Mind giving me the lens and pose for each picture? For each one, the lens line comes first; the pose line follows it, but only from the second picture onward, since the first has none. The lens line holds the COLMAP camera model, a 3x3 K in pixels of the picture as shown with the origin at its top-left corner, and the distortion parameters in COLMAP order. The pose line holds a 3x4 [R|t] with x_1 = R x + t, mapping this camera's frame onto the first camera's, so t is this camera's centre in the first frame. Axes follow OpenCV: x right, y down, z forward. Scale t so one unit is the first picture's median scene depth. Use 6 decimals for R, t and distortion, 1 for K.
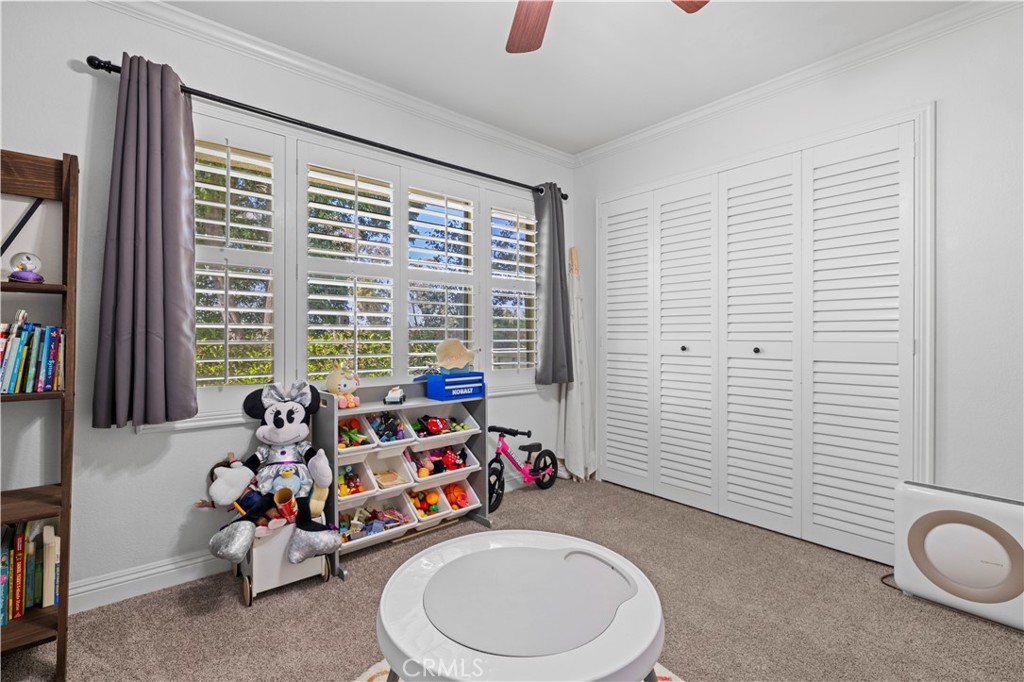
lens RADIAL K [[459.6, 0, 502.4], [0, 459.6, 334.0], [0, 0, 1]] dist [-0.006311, -0.000618]
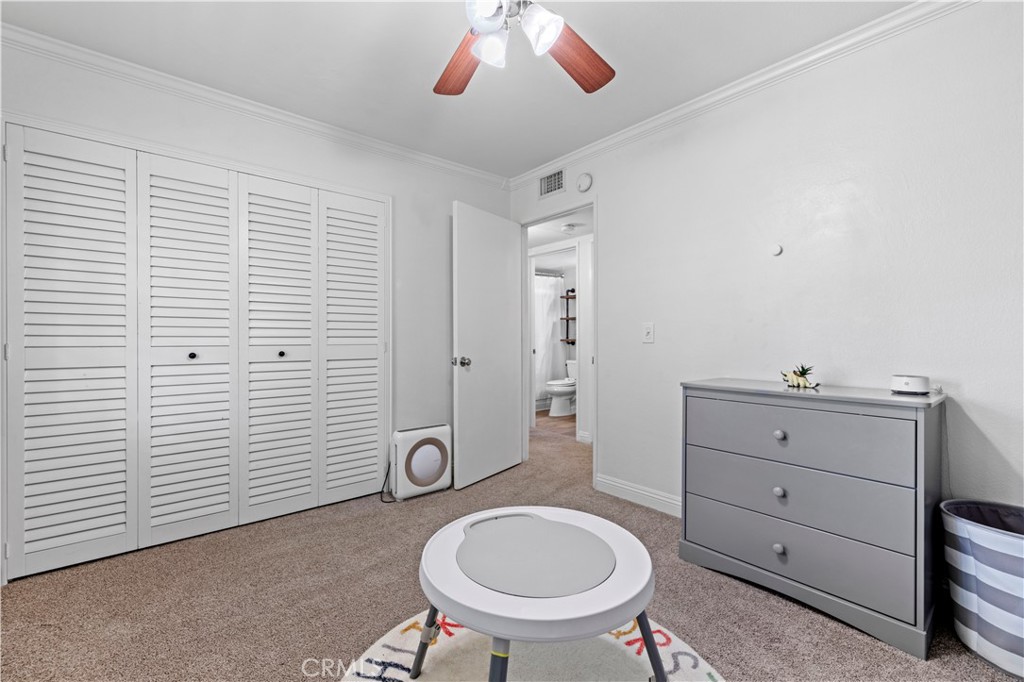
lens RADIAL K [[438.6, 0, 508.4], [0, 438.6, 340.4], [0, 0, 1]] dist [0.003610, -0.000700]
pose [[-0.006481, -0.005613, 0.999963, -0.465906], [-0.000528, 0.999984, 0.005610, -0.002371], [-0.999979, -0.000491, -0.006484, 0.445887]]
